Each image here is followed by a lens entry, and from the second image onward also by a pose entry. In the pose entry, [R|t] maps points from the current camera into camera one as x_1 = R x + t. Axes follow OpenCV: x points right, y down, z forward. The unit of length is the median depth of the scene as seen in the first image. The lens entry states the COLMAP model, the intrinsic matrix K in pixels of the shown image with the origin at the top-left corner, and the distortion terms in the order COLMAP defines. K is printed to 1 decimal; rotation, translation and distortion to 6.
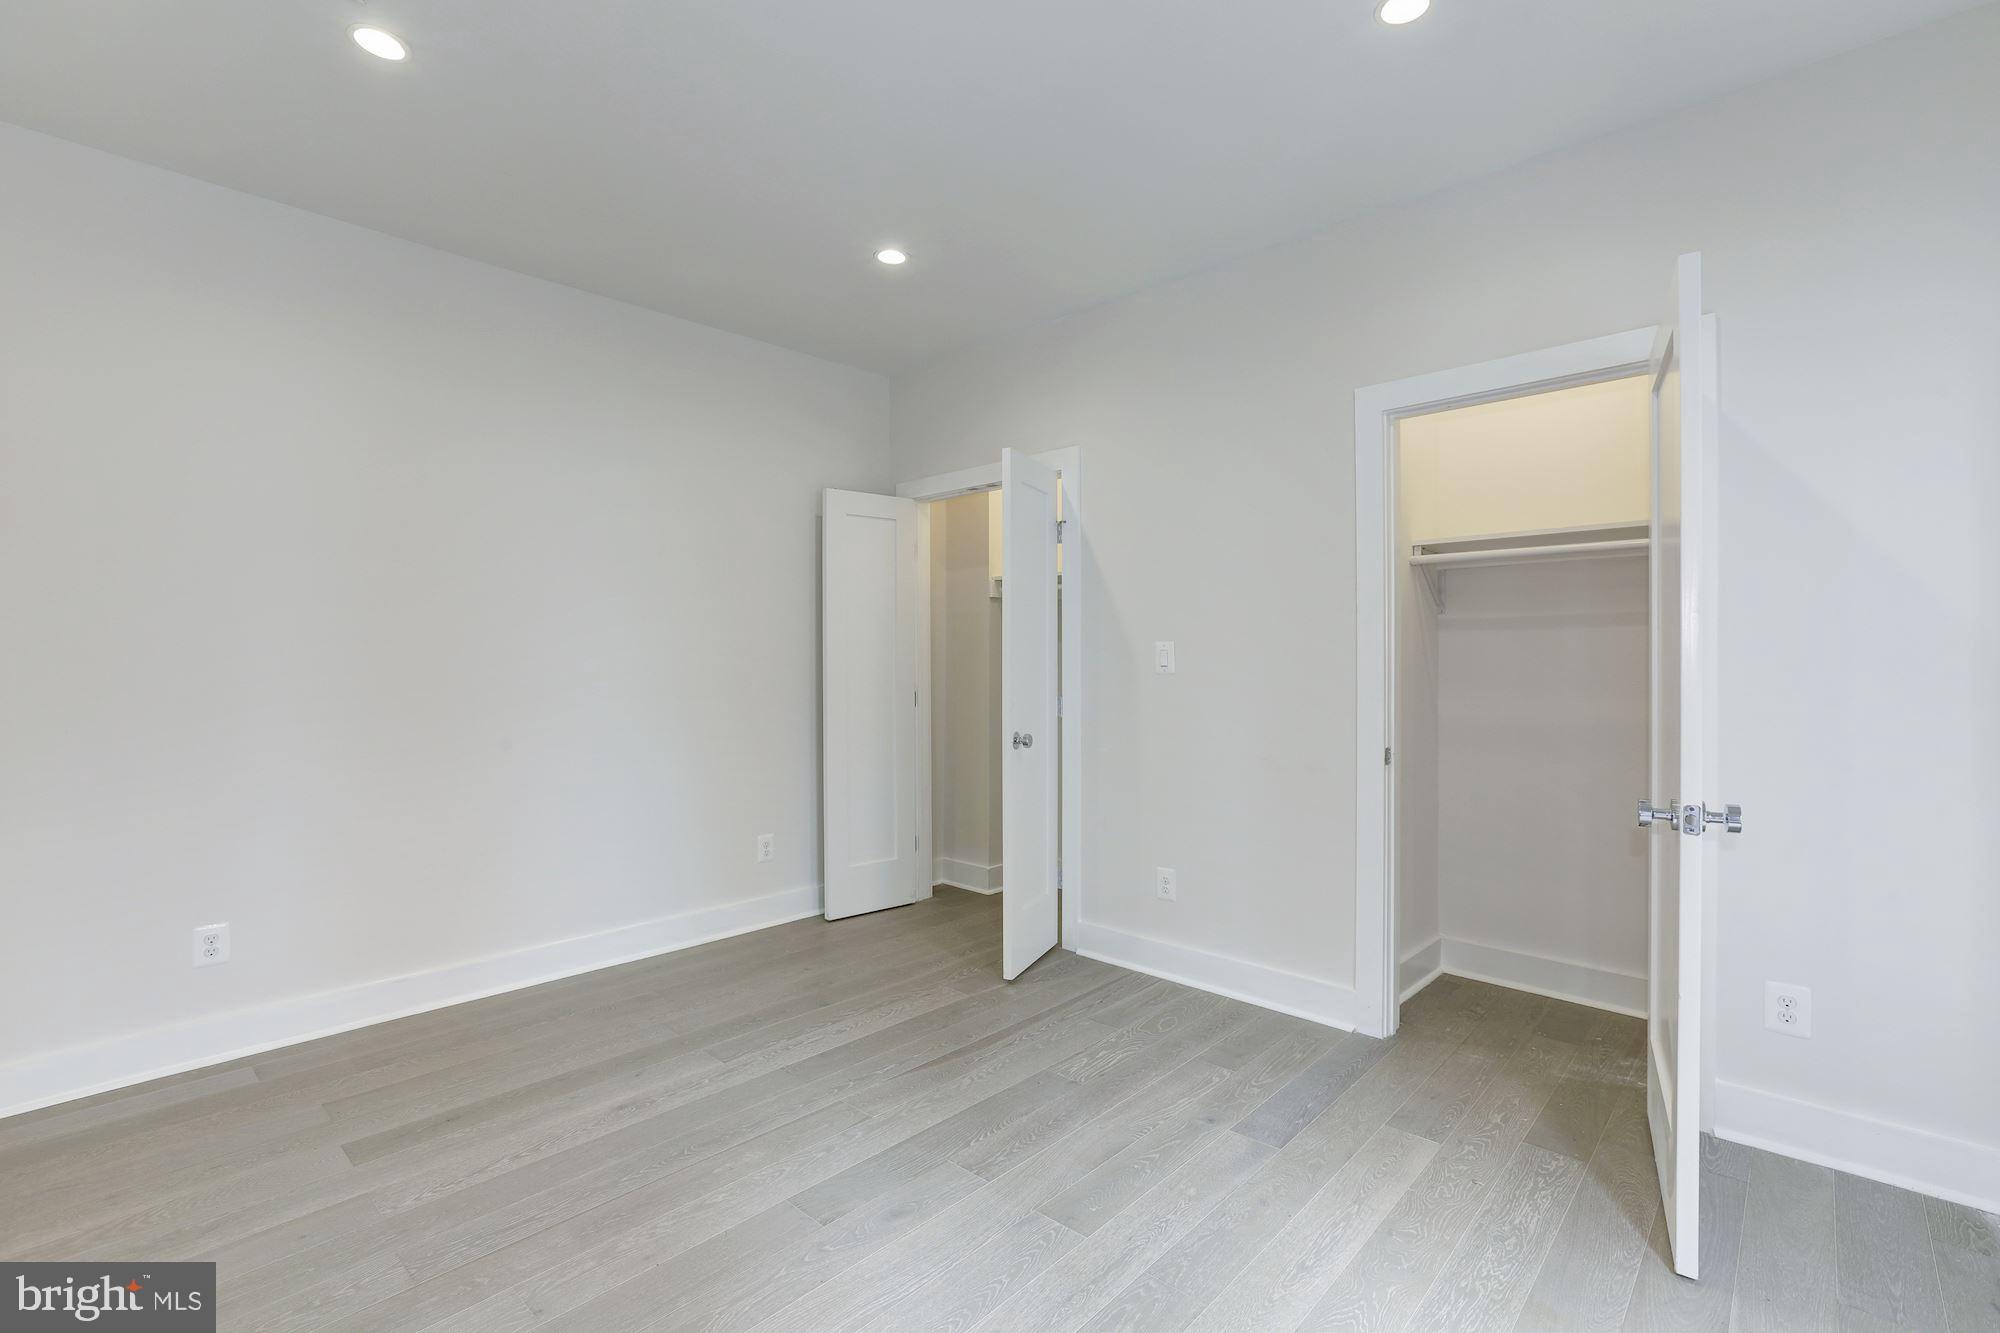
lens RADIAL K [[898.8, 0, 985.3], [0, 898.8, 658.6], [0, 0, 1]] dist [-0.032881, 0.018684]
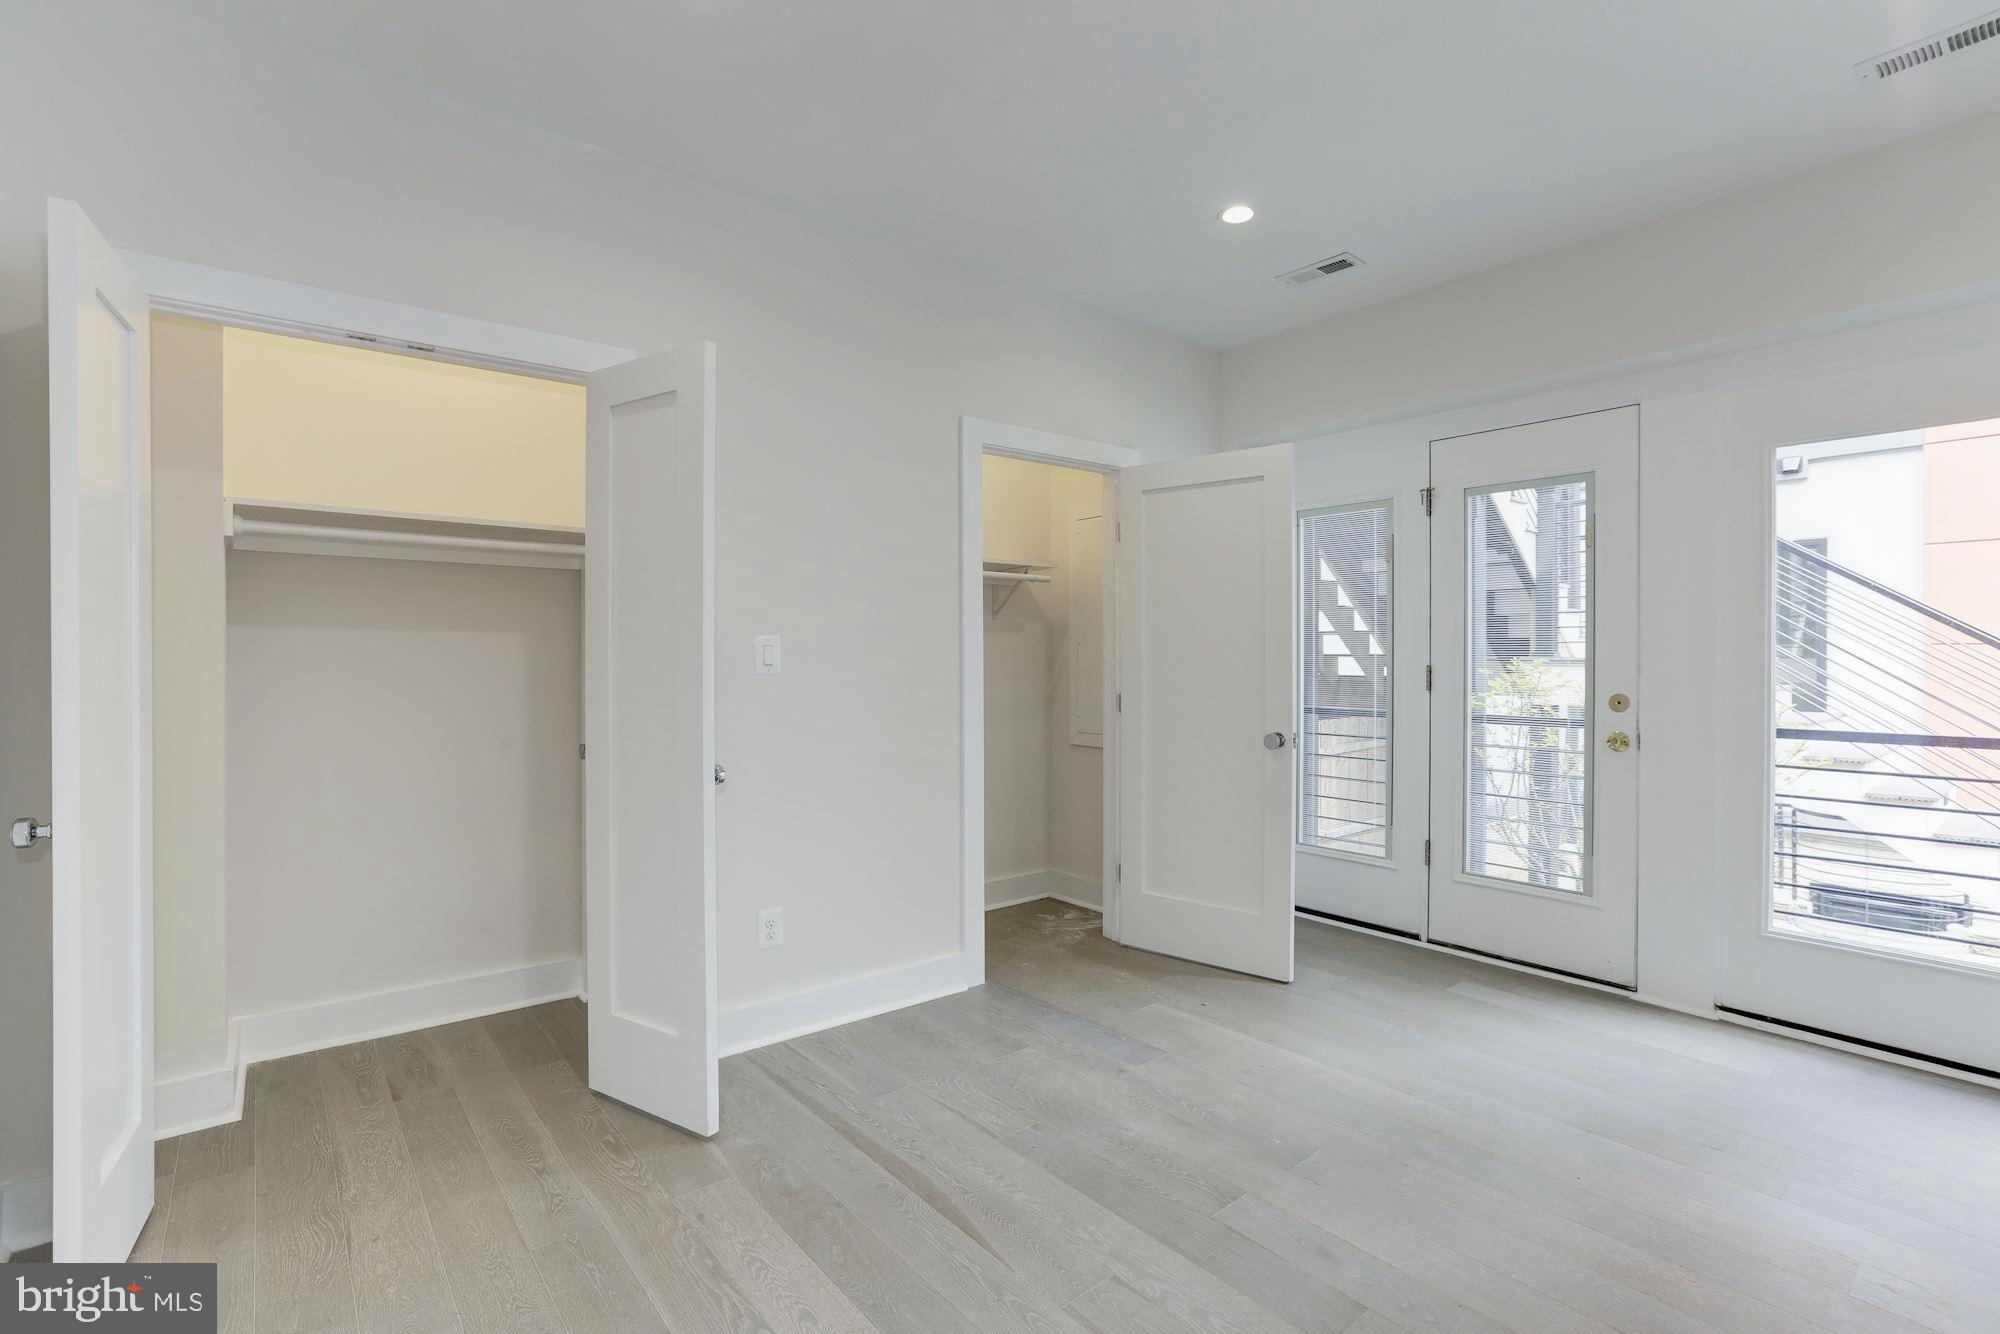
lens RADIAL K [[919.4, 0, 1000.0], [0, 919.4, 667.0], [0, 0, 1]] dist [-0.035626, 0.020196]
pose [[0.111895, -0.007935, 0.993688, -0.700111], [-0.004181, 0.999956, 0.008456, 0.004826], [-0.993711, -0.005101, 0.111857, 0.807092]]
